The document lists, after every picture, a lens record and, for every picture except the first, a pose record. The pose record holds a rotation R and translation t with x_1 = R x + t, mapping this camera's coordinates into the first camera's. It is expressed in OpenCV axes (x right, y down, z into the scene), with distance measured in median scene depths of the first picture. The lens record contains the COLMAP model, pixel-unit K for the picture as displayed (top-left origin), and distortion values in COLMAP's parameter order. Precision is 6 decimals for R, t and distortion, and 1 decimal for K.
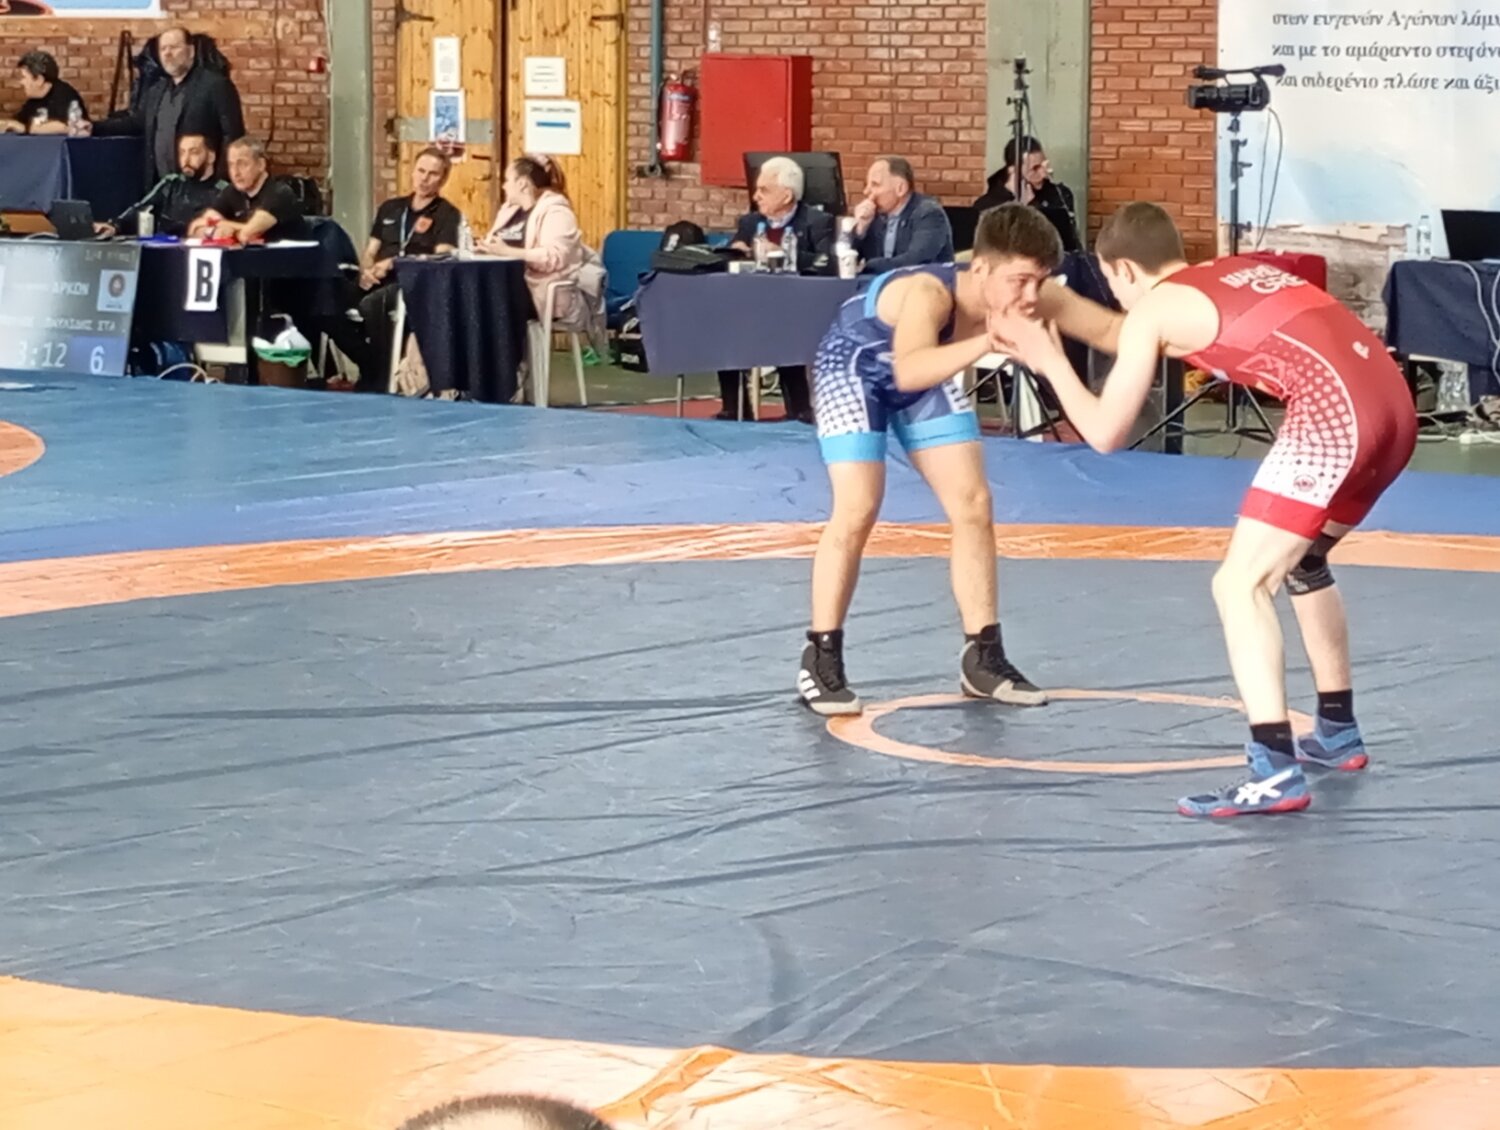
lens RADIAL K [[4368.4, 0, 720.9], [0, 4368.4, 545.3], [0, 0, 1]] dist [0.112388, 0.000000]
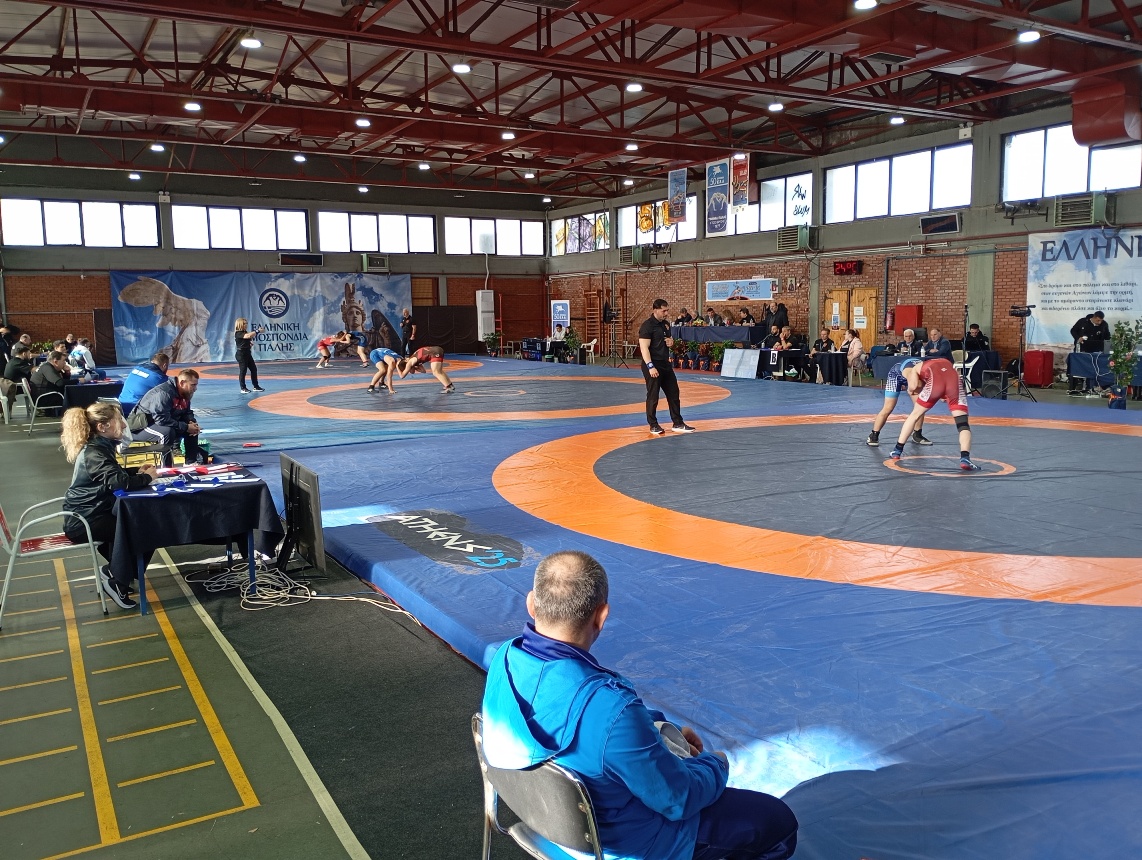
lens RADIAL K [[938.4, 0, 570.1], [0, 938.4, 412.9], [0, 0, 1]] dist [0.066903, -0.074476]
pose [[0.935122, 0.021197, -0.353690, 0.030450], [-0.021474, 0.999764, 0.003143, -0.001779], [0.353674, 0.004656, 0.935357, 0.011482]]
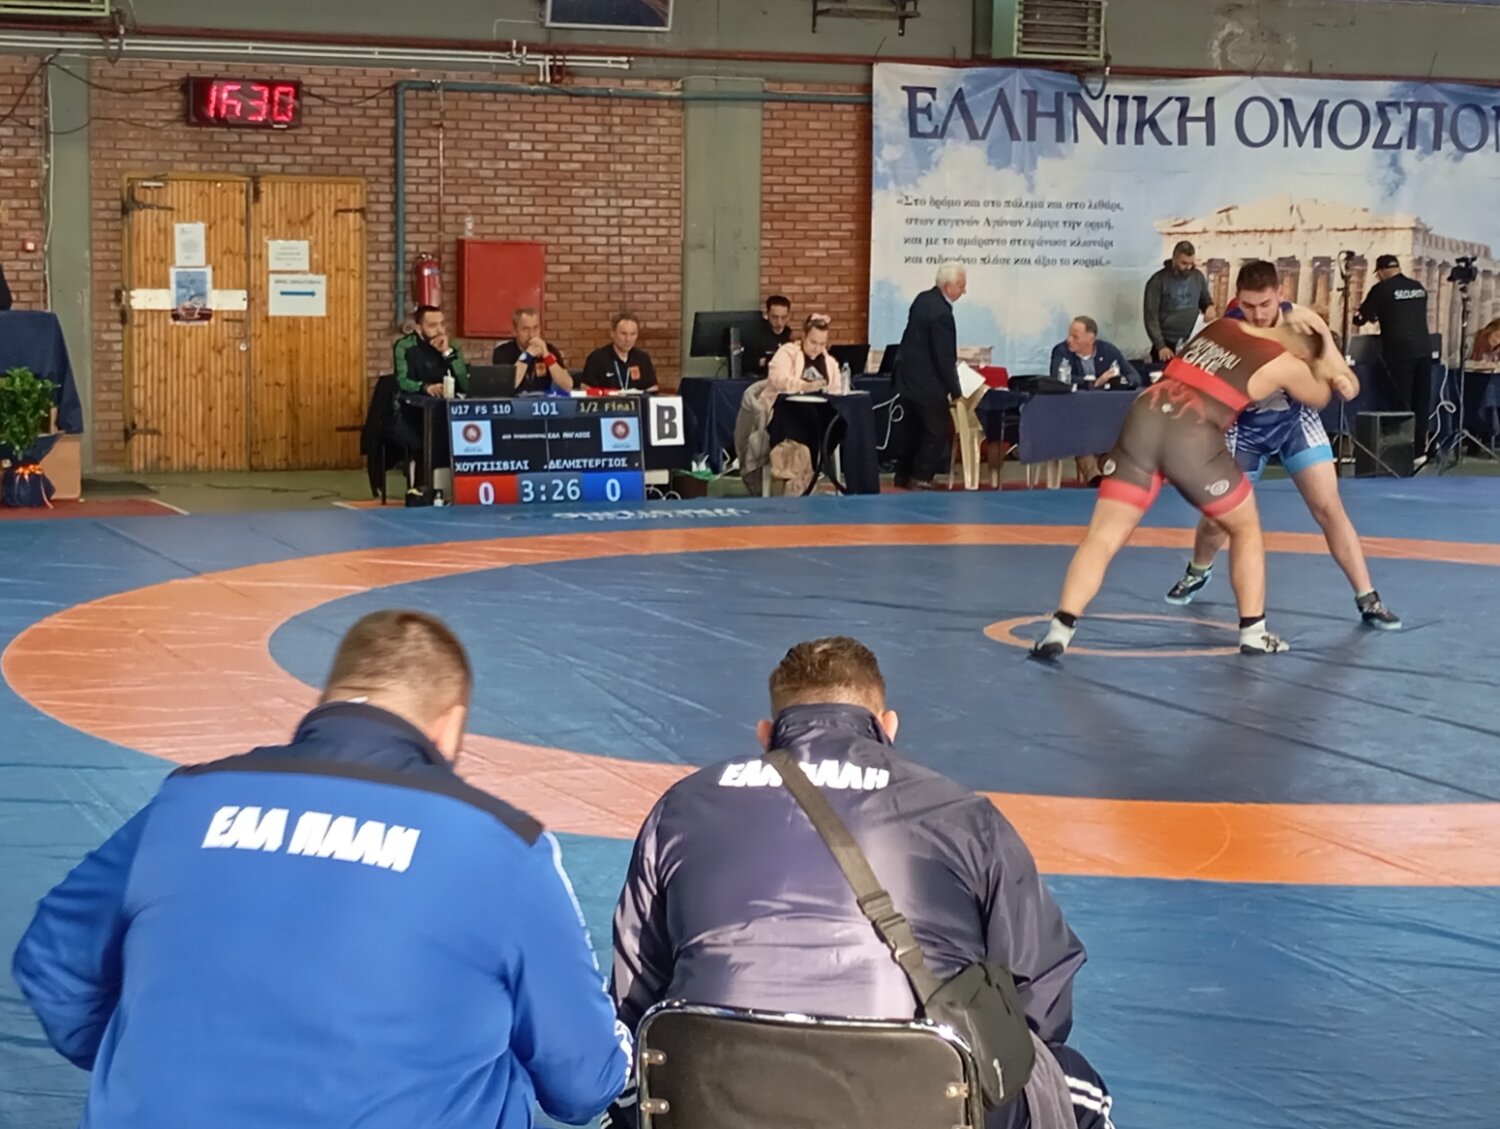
lens RADIAL K [[2870.0, 0, 738.0], [0, 2870.0, 556.1], [0, 0, 1]] dist [0.077650, 0.000000]
pose [[0.460046, -0.099062, 0.882352, -0.843903], [0.090378, 0.993820, 0.064455, -0.072445], [-0.883283, 0.050093, 0.466156, 0.577689]]
